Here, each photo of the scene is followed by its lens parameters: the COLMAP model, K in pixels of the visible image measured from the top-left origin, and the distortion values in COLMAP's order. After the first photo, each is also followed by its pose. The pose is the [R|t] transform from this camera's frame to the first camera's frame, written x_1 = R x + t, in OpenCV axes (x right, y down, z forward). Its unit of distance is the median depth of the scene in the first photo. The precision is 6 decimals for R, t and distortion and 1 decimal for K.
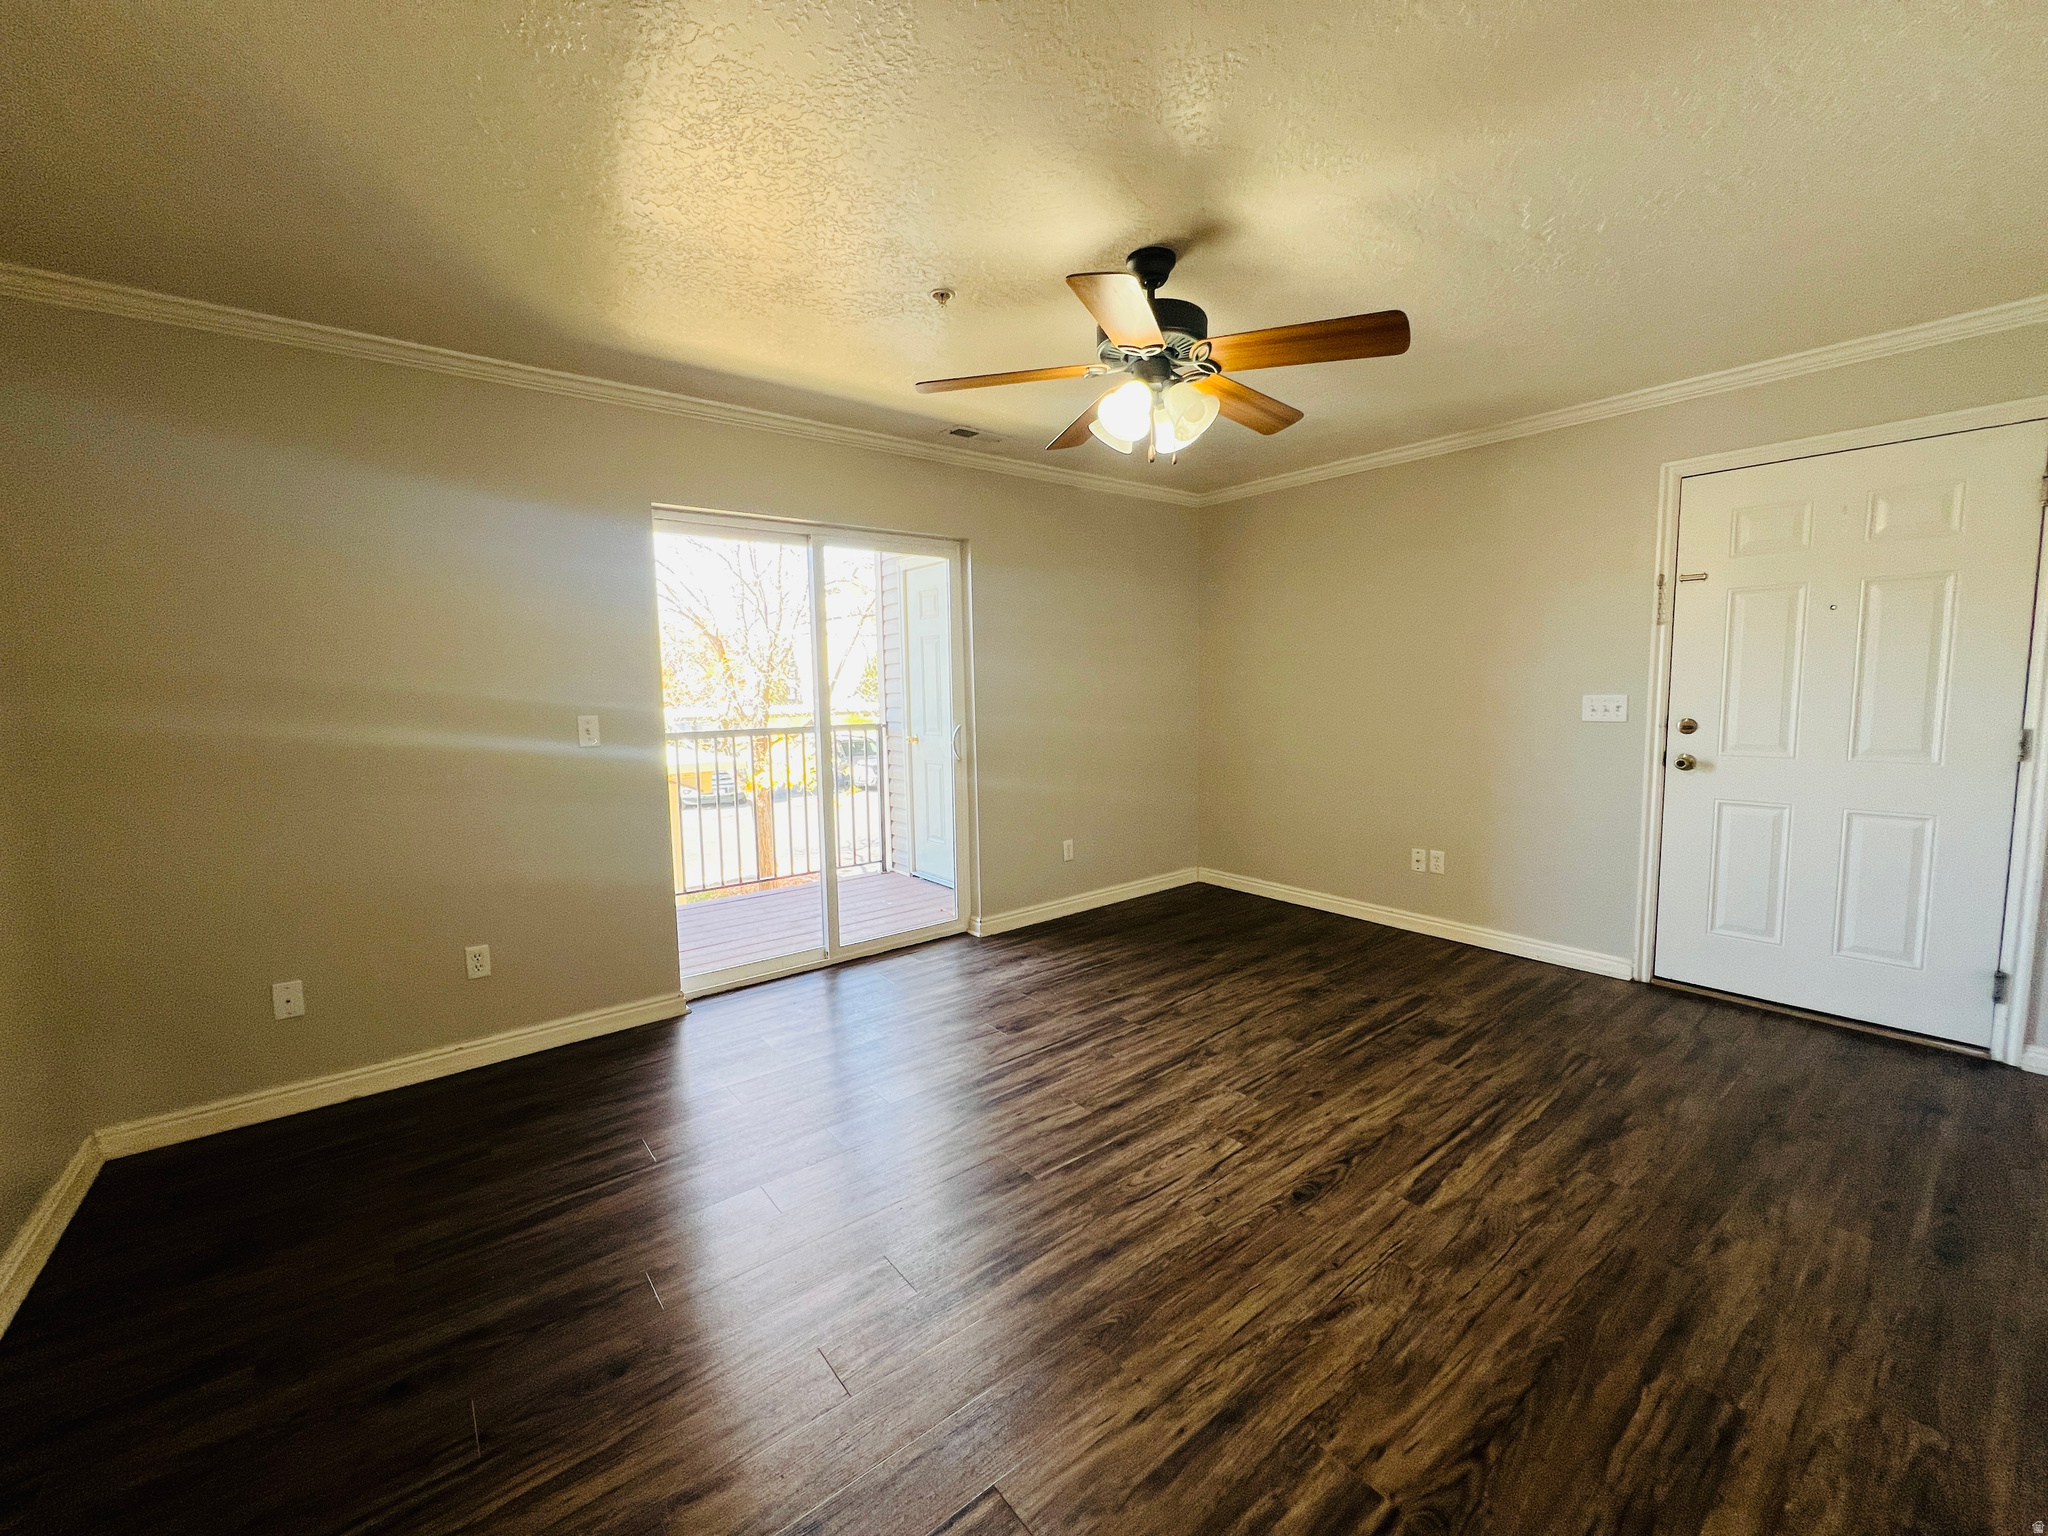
lens RADIAL K [[814.9, 0, 1026.5], [0, 814.9, 762.1], [0, 0, 1]] dist [-0.002318, 0.000686]
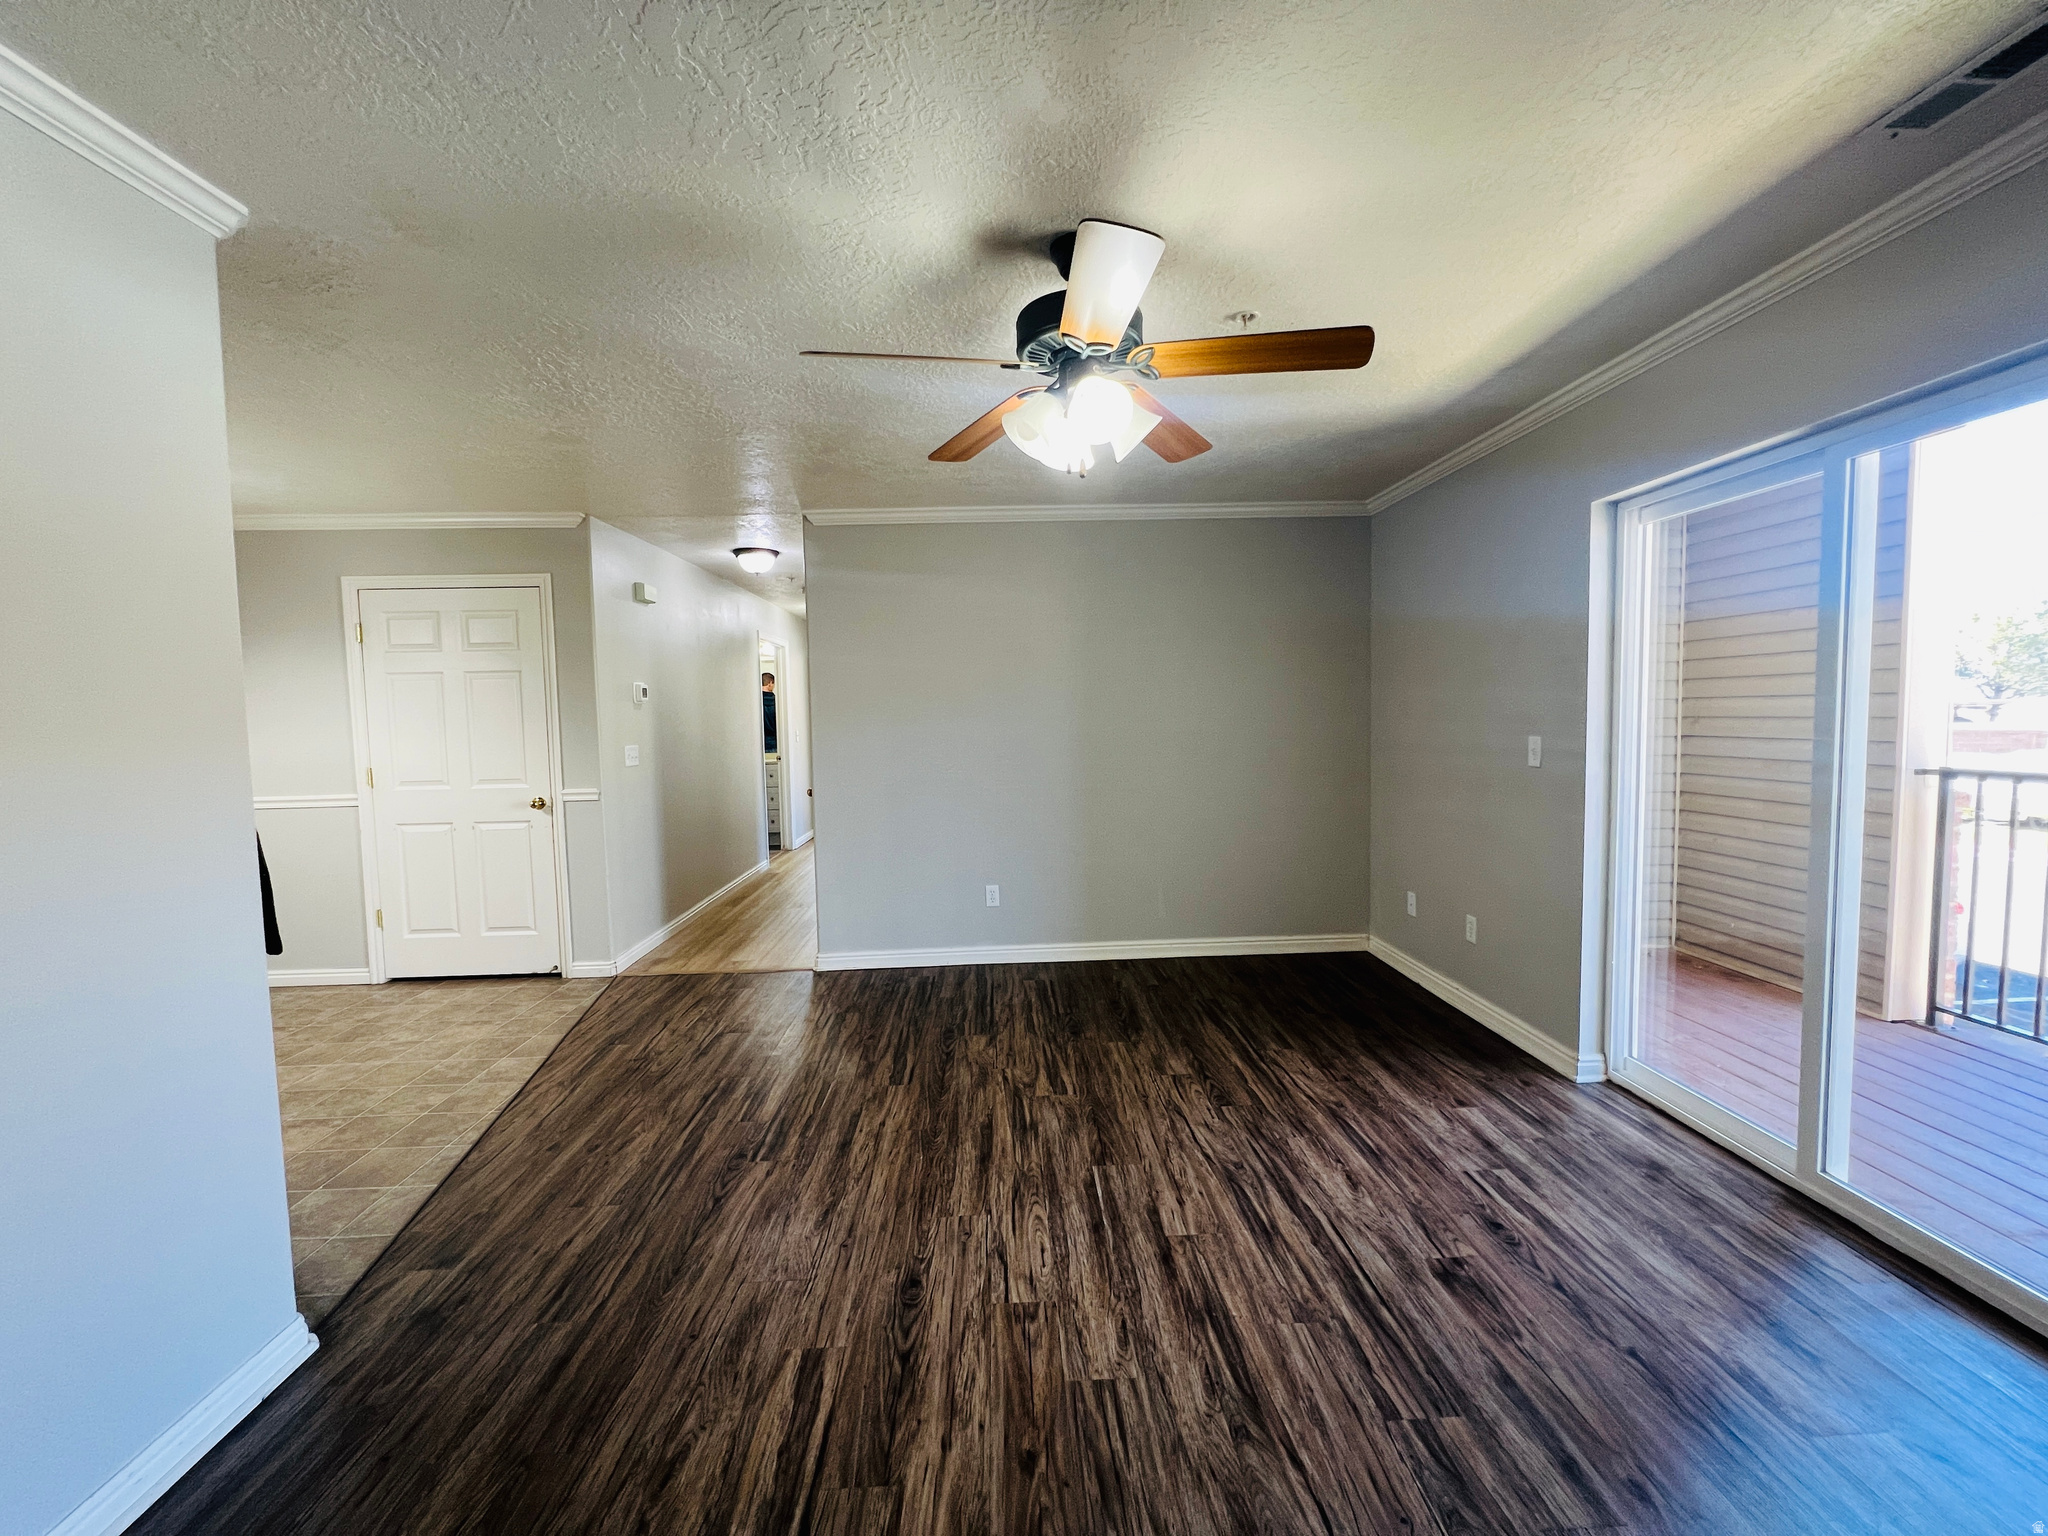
lens RADIAL K [[814.9, 0, 1024.8], [0, 814.9, 764.8], [0, 0, 1]] dist [-0.002318, 0.000686]
pose [[-0.592438, 0.082814, -0.801348, 0.743787], [-0.043349, 0.989984, 0.134356, -0.147223], [0.804449, 0.114336, -0.582915, 1.223049]]
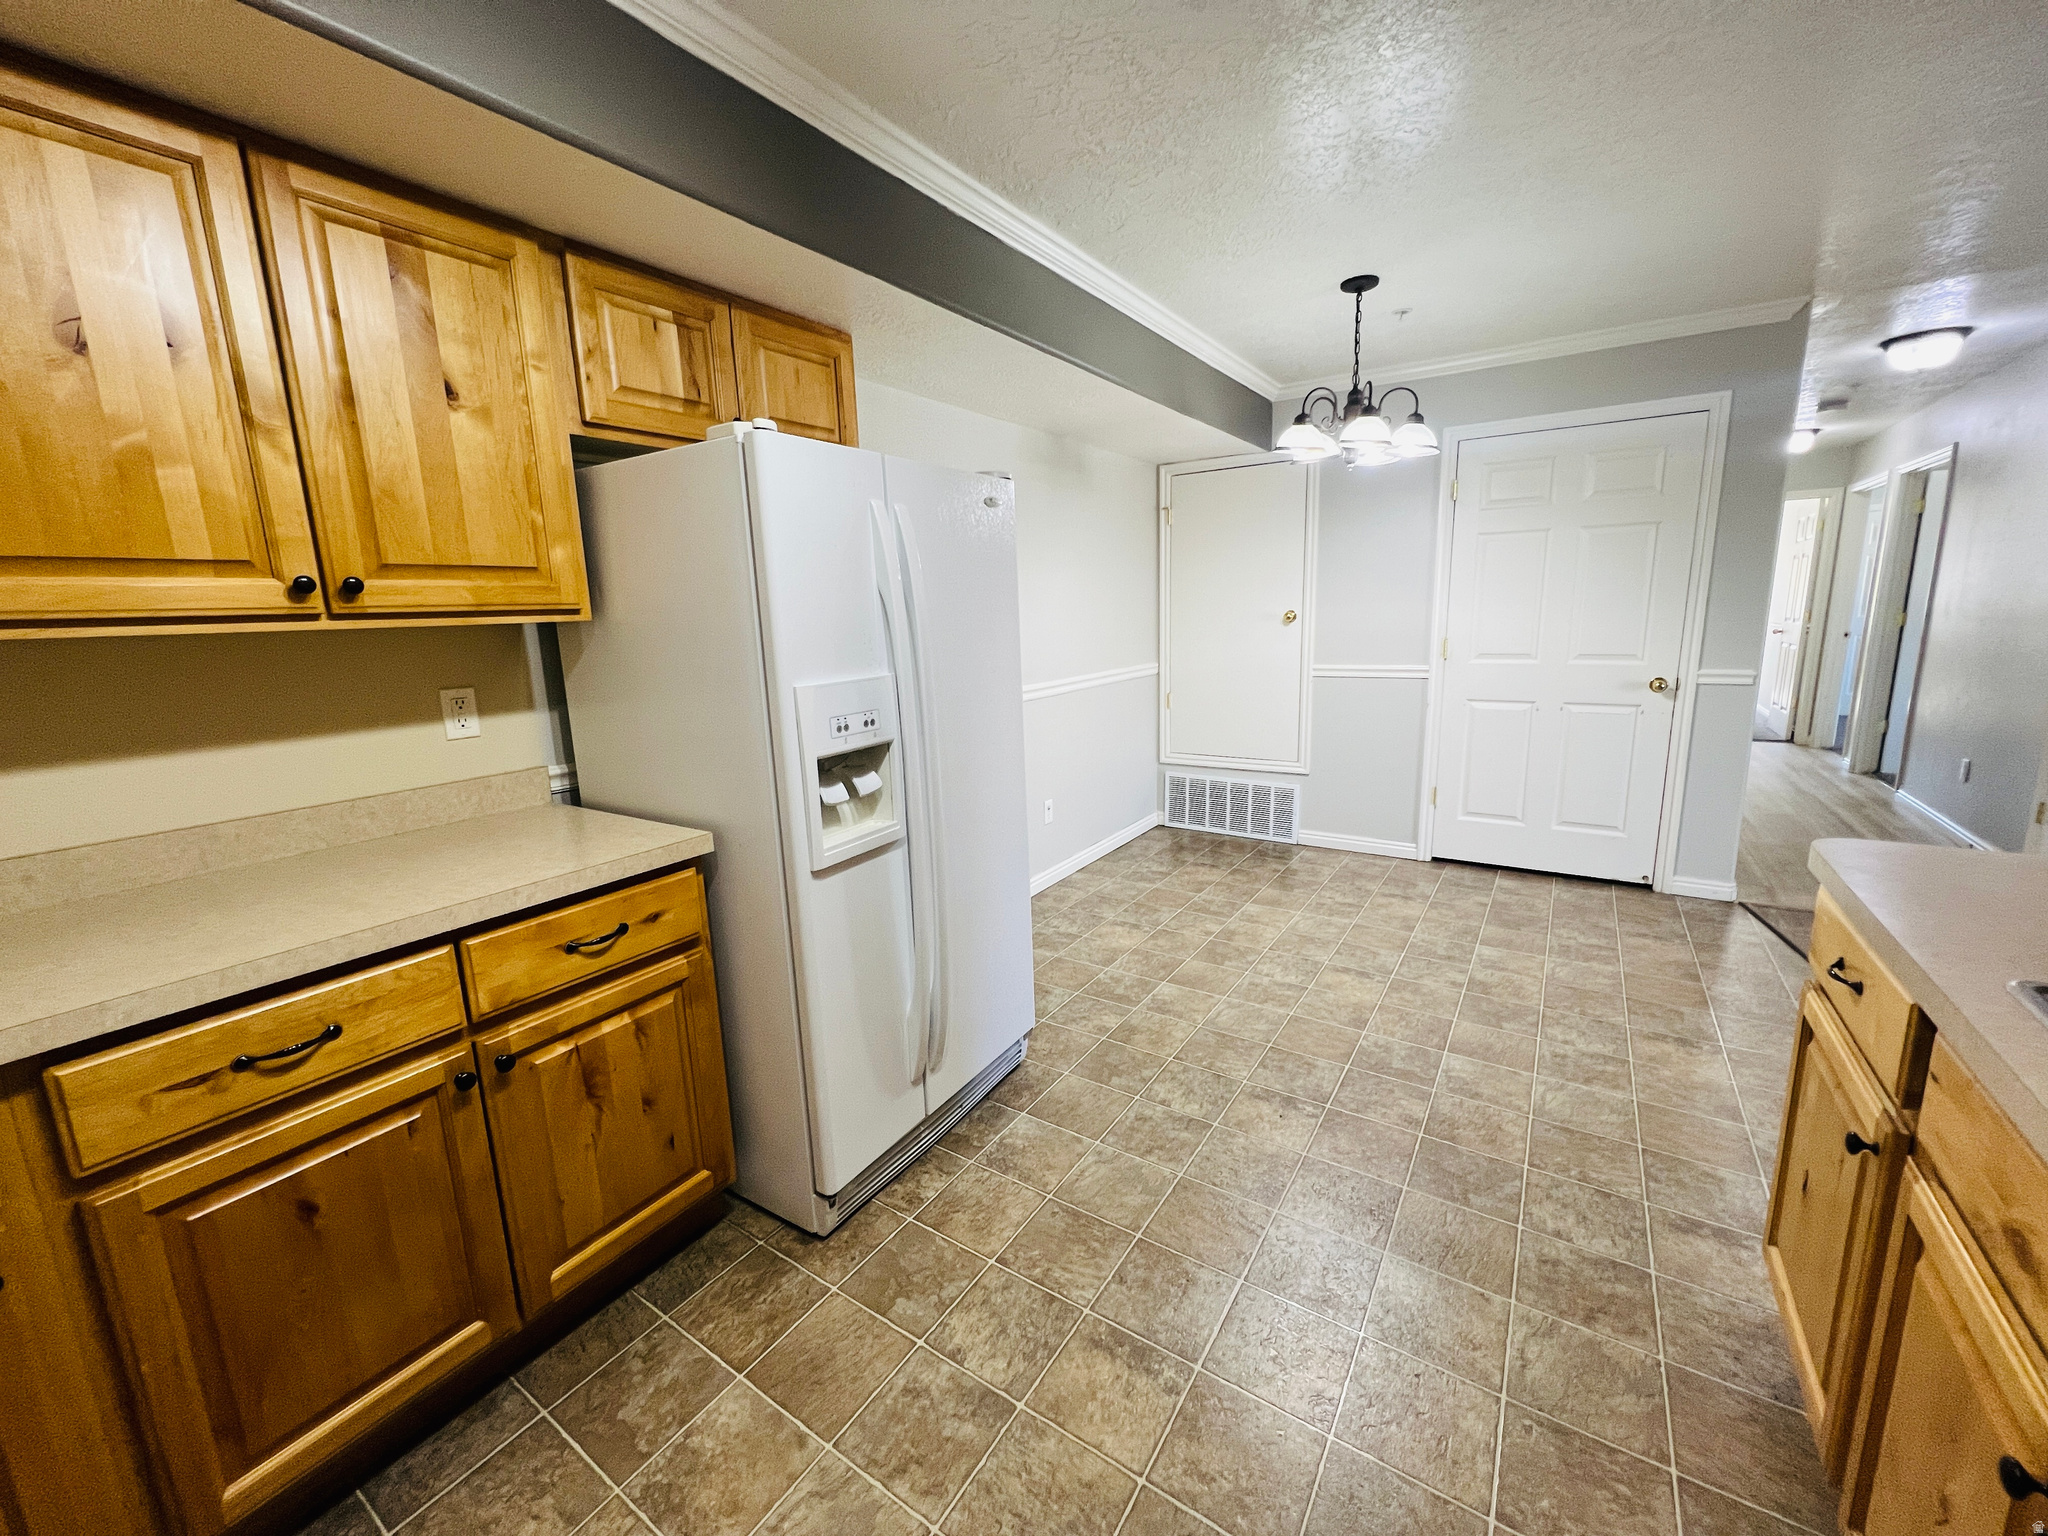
lens RADIAL K [[814.9, 0, 1026.9], [0, 814.9, 755.7], [0, 0, 1]] dist [-0.002318, 0.000686]
pose [[-0.950805, 0.099666, -0.293322, 1.420455], [0.018516, 0.963425, 0.267337, -0.080305], [0.309238, 0.248754, -0.917874, 0.469107]]
